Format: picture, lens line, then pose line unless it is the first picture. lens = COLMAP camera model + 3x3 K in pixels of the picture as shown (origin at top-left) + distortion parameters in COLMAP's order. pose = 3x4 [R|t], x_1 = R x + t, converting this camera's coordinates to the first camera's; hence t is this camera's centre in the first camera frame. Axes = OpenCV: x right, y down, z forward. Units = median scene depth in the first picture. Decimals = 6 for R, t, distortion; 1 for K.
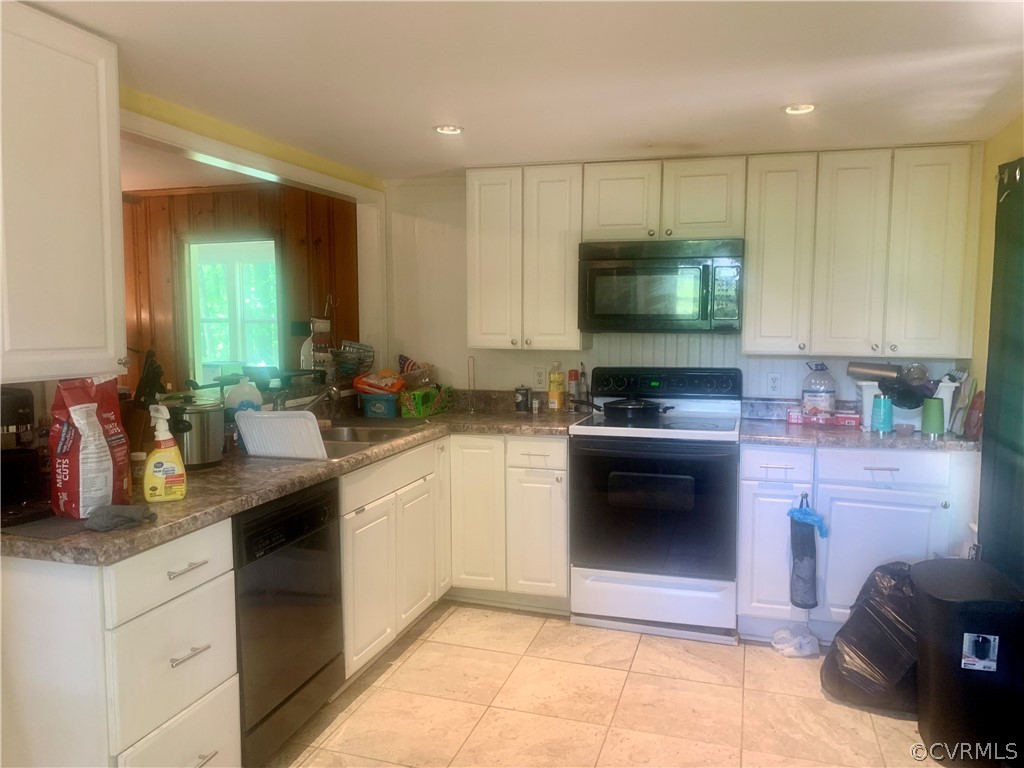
lens RADIAL K [[787.5, 0, 512.0], [0, 787.5, 384.0], [0, 0, 1]] dist [0.005342, -0.005619]
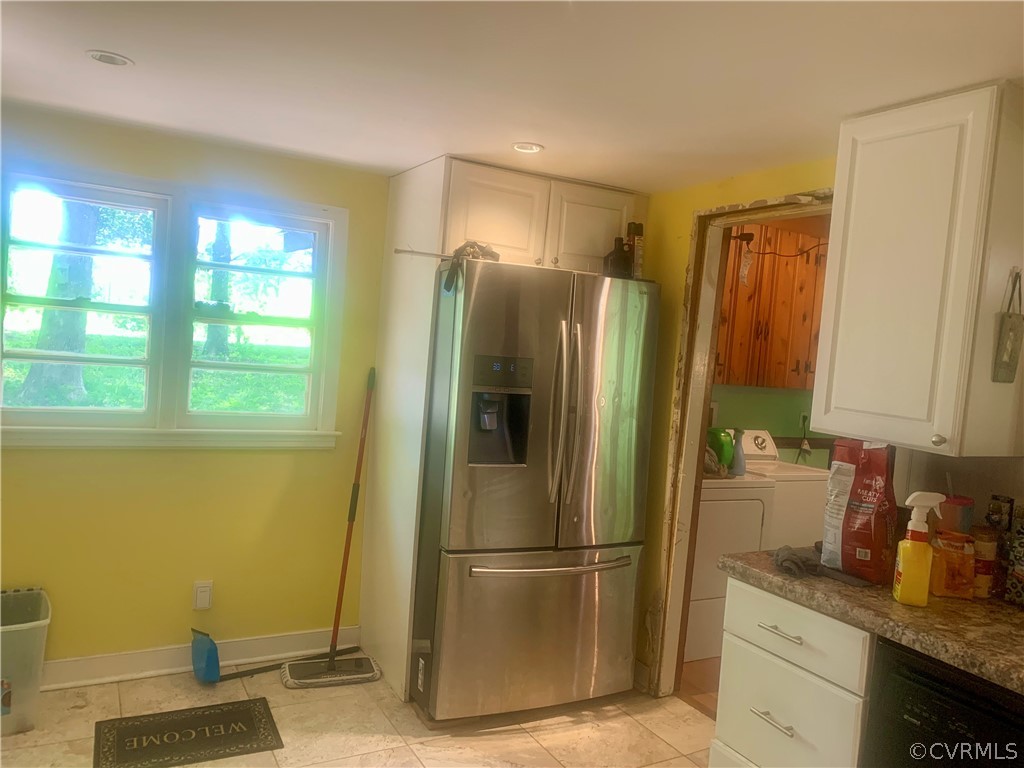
lens RADIAL K [[787.5, 0, 512.0], [0, 787.5, 384.0], [0, 0, 1]] dist [0.005342, -0.005619]
pose [[-0.704421, -0.023163, -0.709404, 2.105784], [-0.148313, 0.982208, 0.115200, -0.530795], [0.694114, 0.186363, -0.695323, 5.546253]]
